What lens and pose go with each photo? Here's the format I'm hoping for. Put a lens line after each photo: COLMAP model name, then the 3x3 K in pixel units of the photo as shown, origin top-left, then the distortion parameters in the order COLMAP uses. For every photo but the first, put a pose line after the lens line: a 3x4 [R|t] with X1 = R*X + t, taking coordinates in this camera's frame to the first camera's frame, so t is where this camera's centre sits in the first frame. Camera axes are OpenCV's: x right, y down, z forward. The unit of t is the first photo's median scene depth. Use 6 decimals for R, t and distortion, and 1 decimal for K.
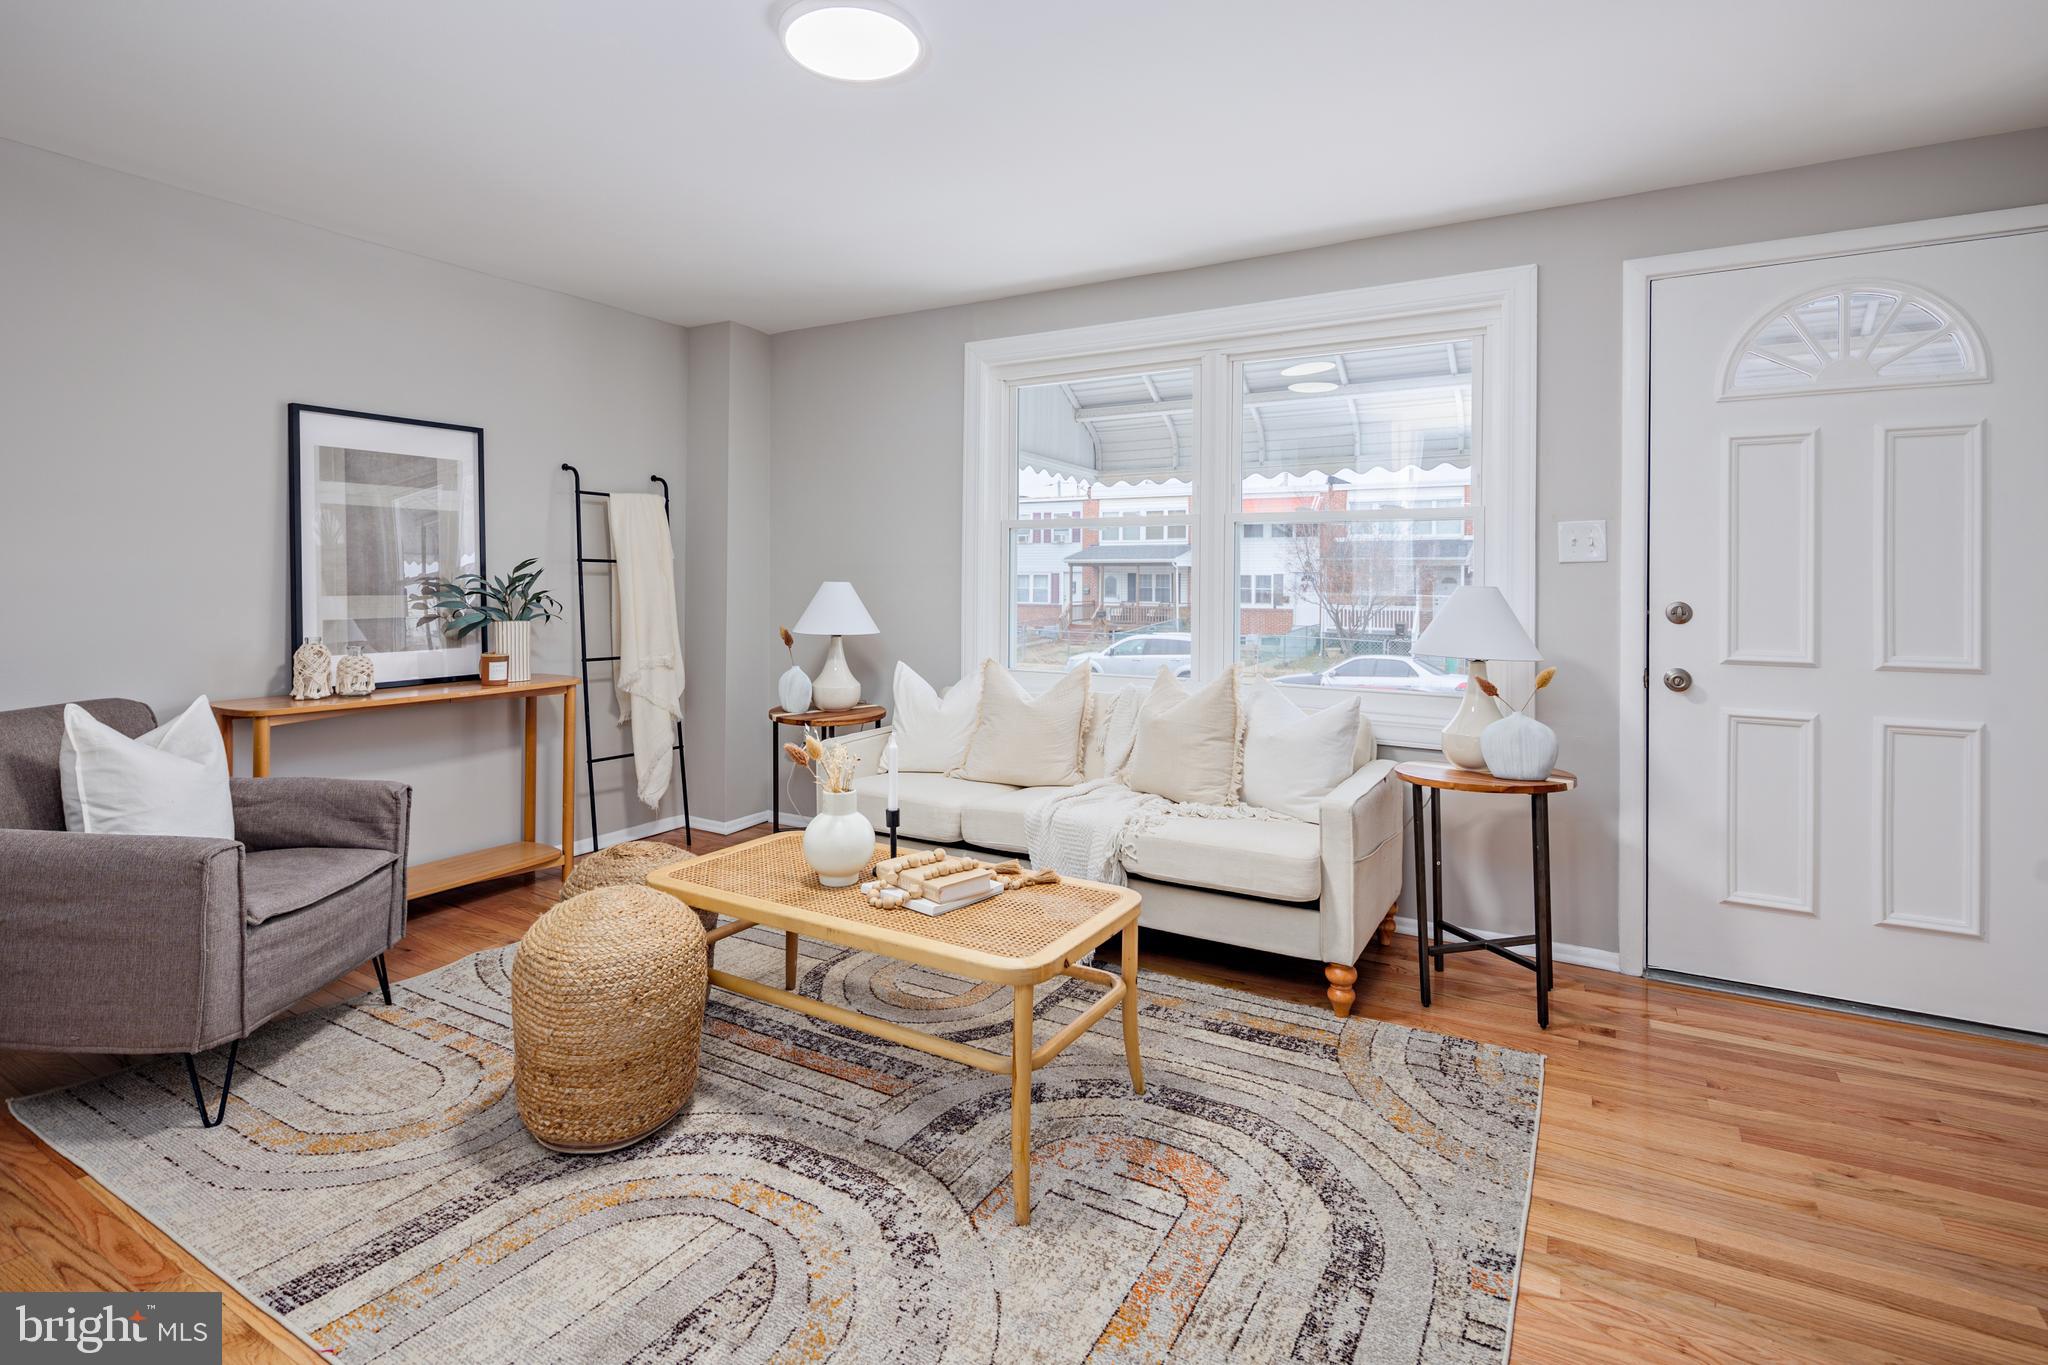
lens RADIAL K [[997.5, 0, 1015.7], [0, 997.5, 600.7], [0, 0, 1]] dist [0.003421, -0.003553]
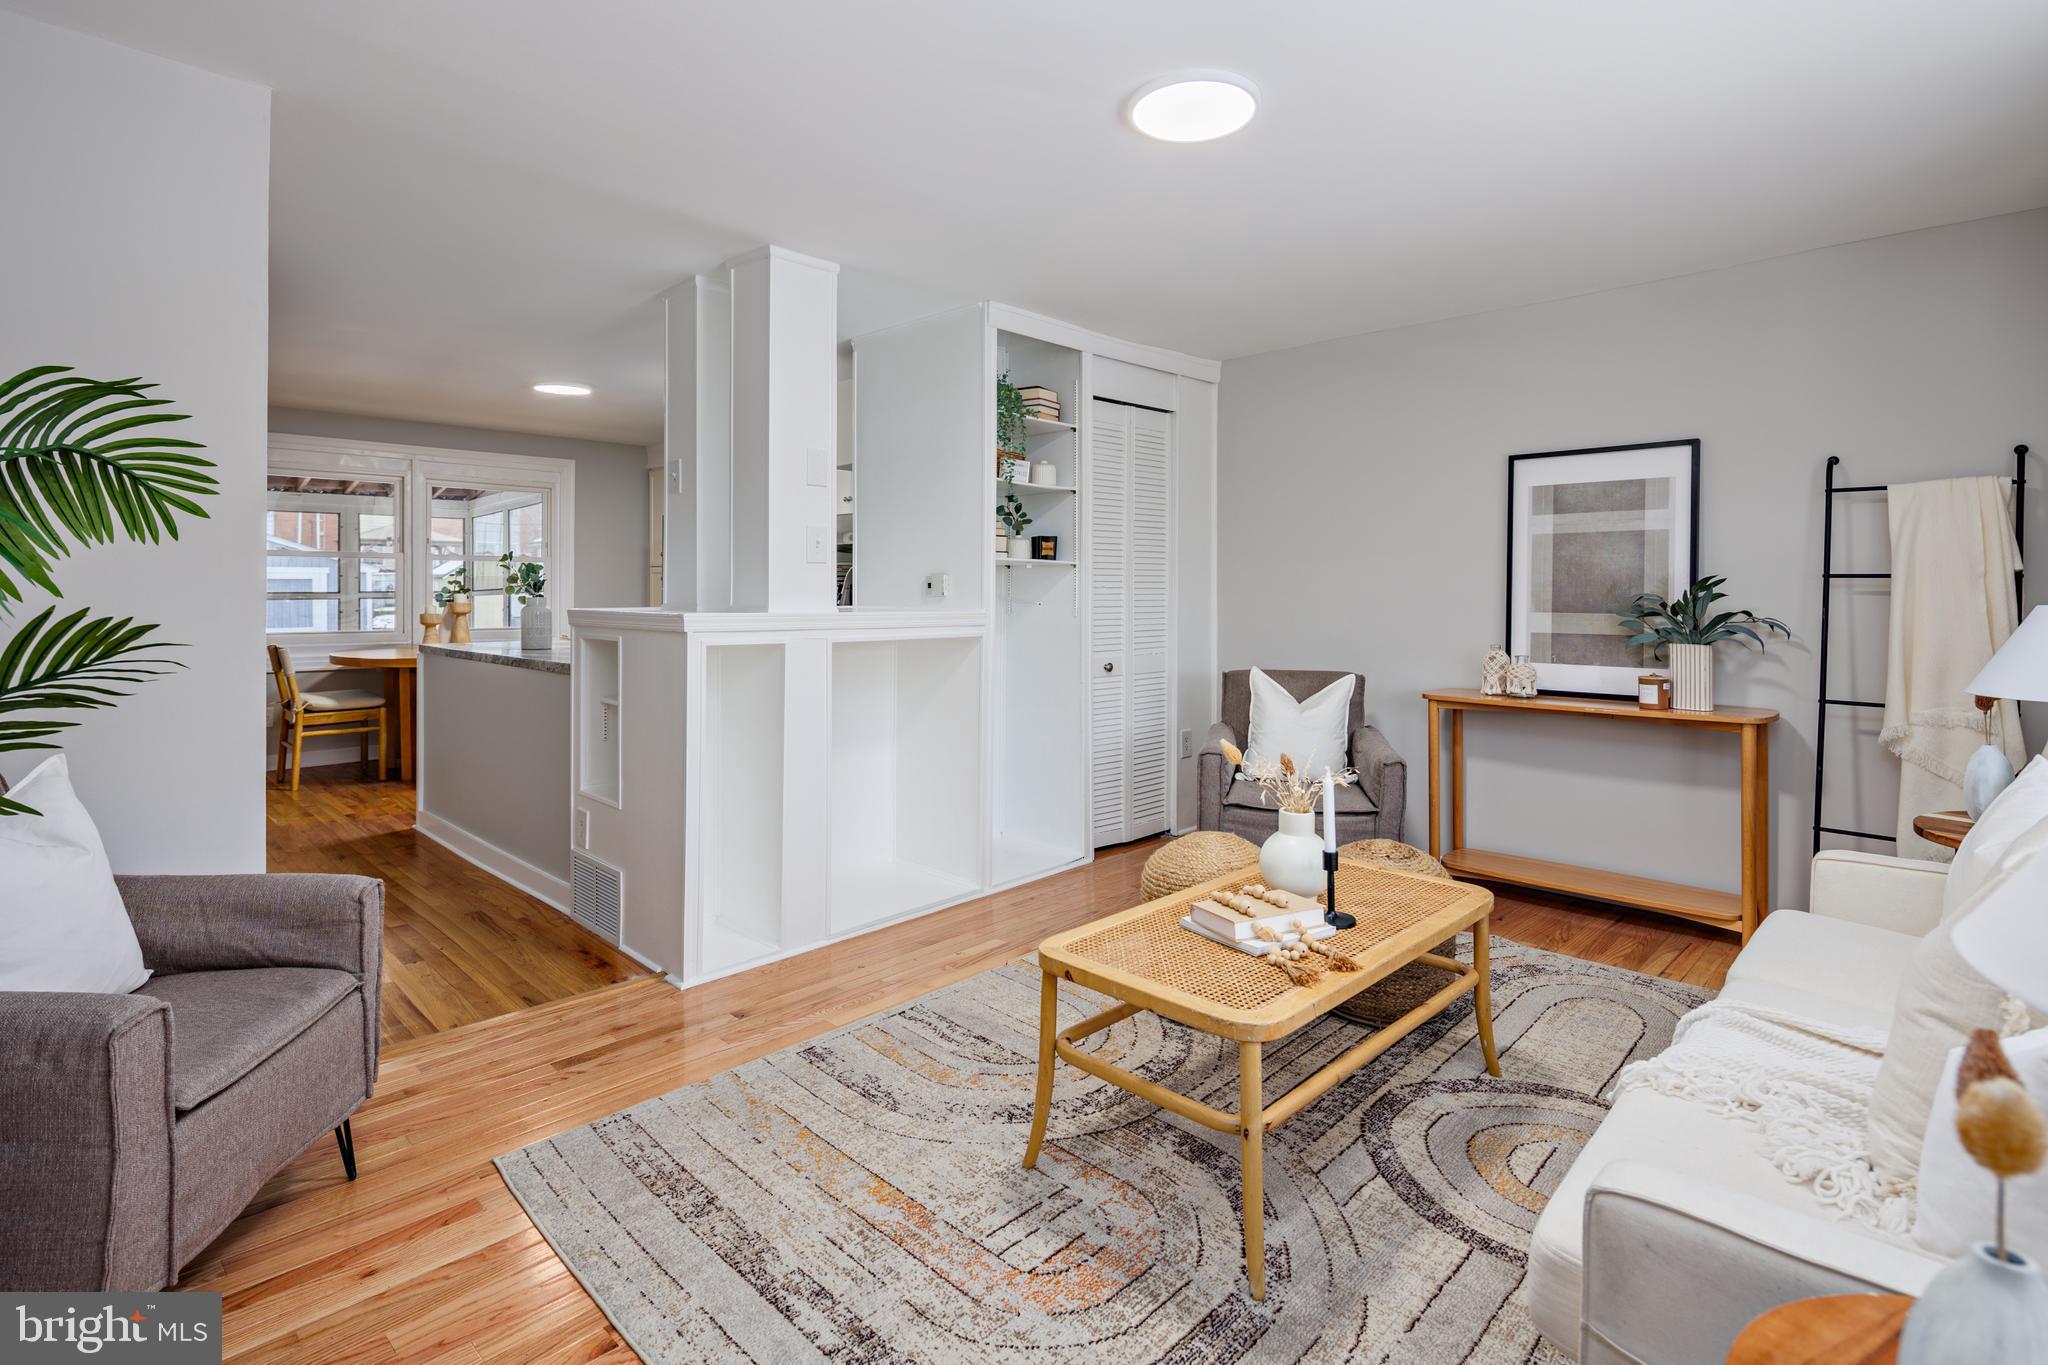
lens RADIAL K [[997.5, 0, 1015.7], [0, 997.5, 600.7], [0, 0, 1]] dist [0.003421, -0.003553]
pose [[-0.246071, 0.004794, -0.969240, 0.806076], [-0.025259, 0.999616, 0.011358, -0.021568], [0.968923, 0.027277, -0.245856, 0.911614]]
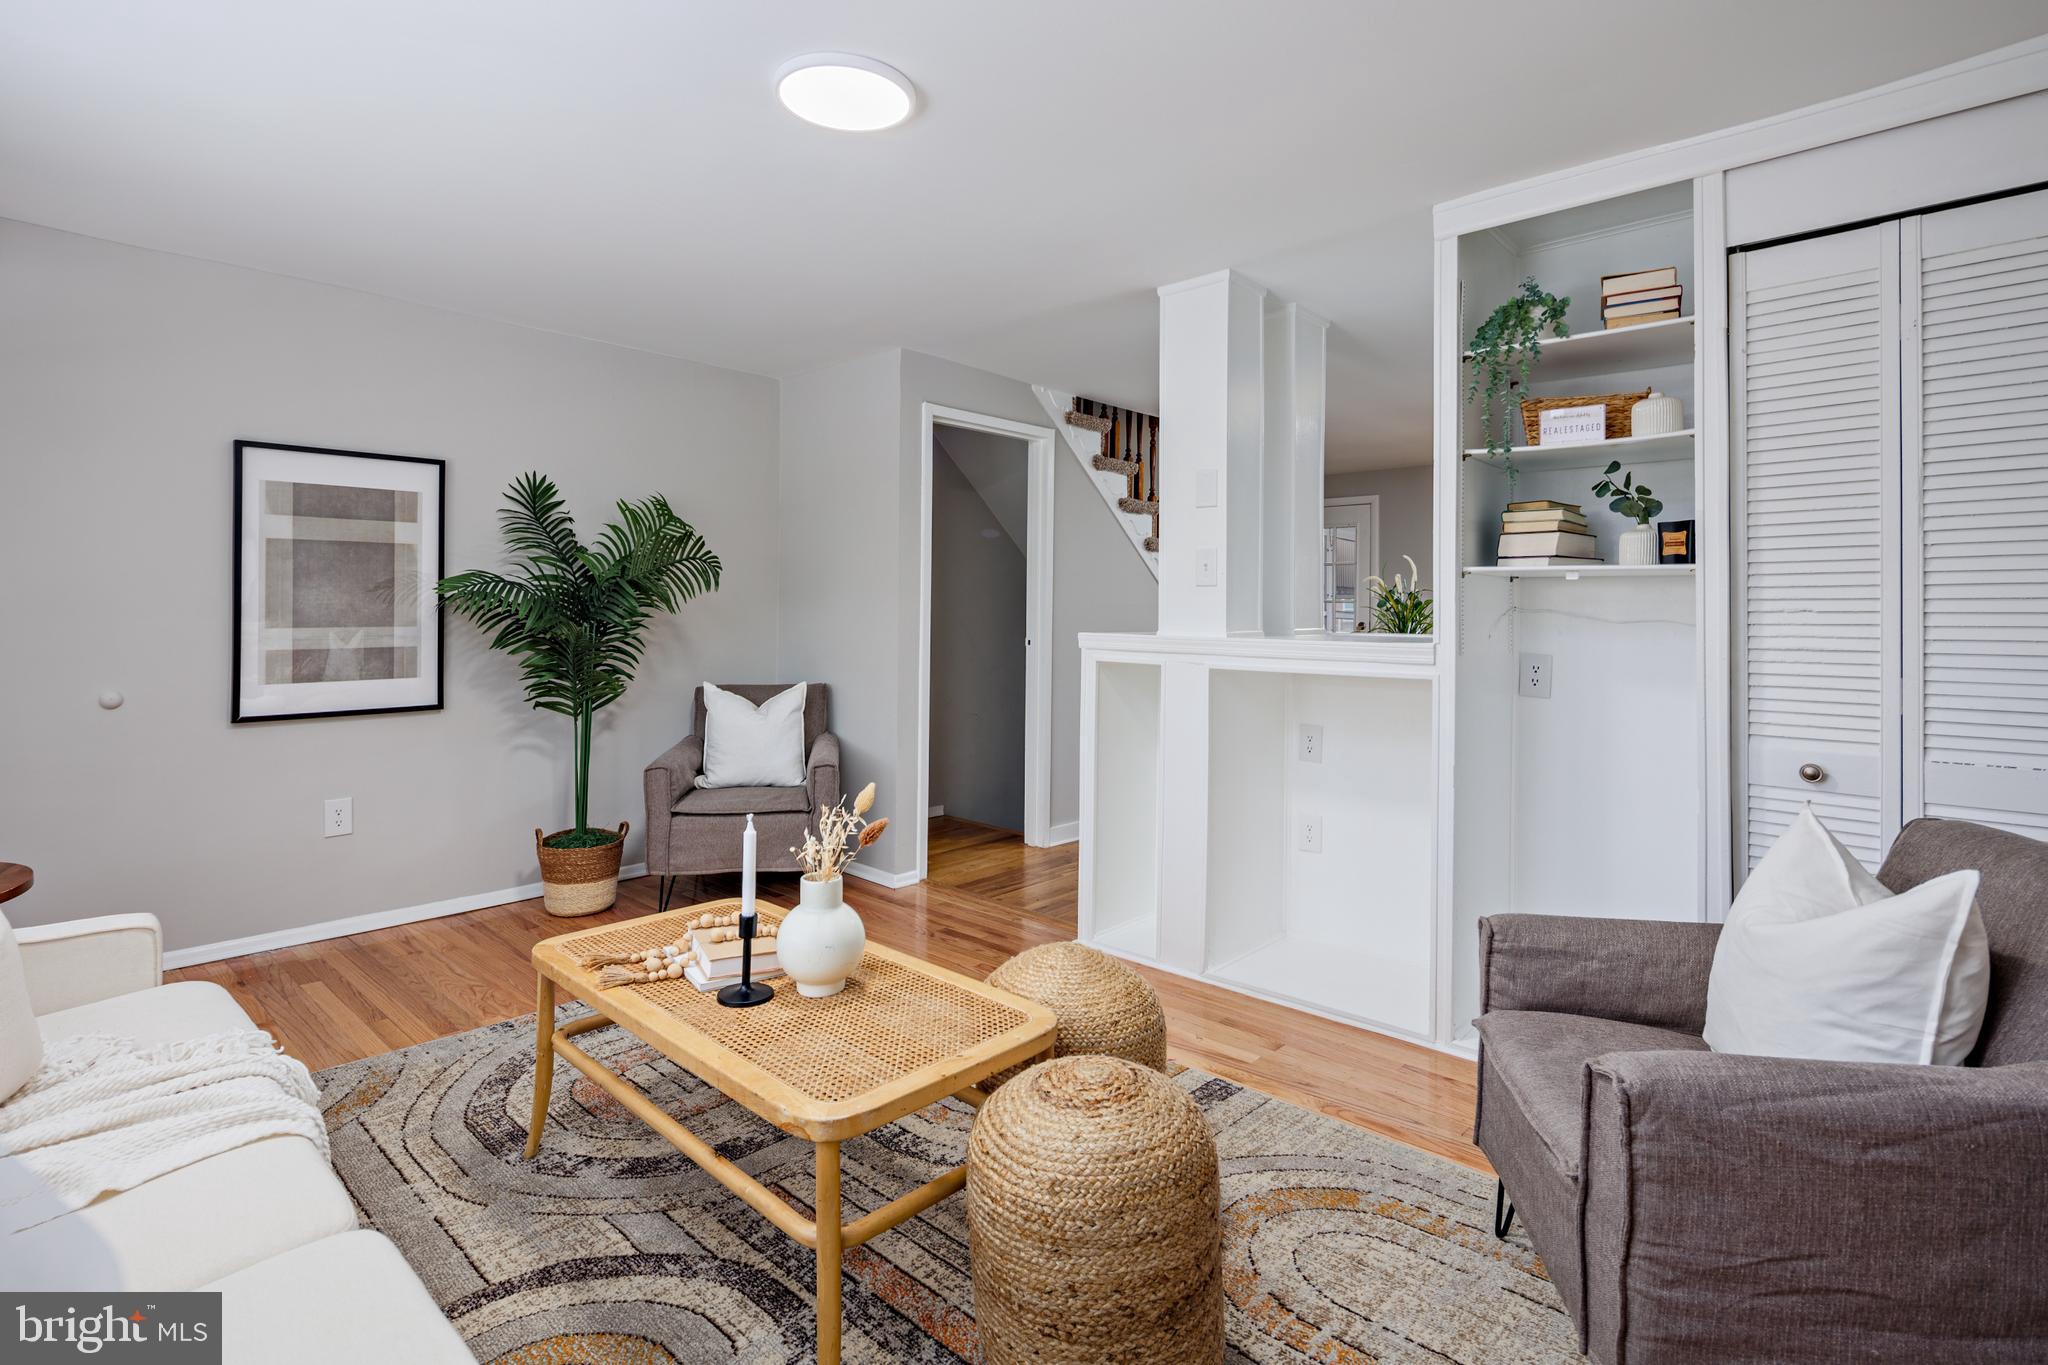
lens RADIAL K [[995.2, 0, 1010.0], [0, 995.2, 610.5], [0, 0, 1]] dist [0.001108, -0.000072]
pose [[-0.974749, -0.011690, 0.222996, -0.479326], [-0.007077, 0.999744, 0.021472, -0.044204], [-0.223190, 0.019351, -0.974583, 1.657845]]
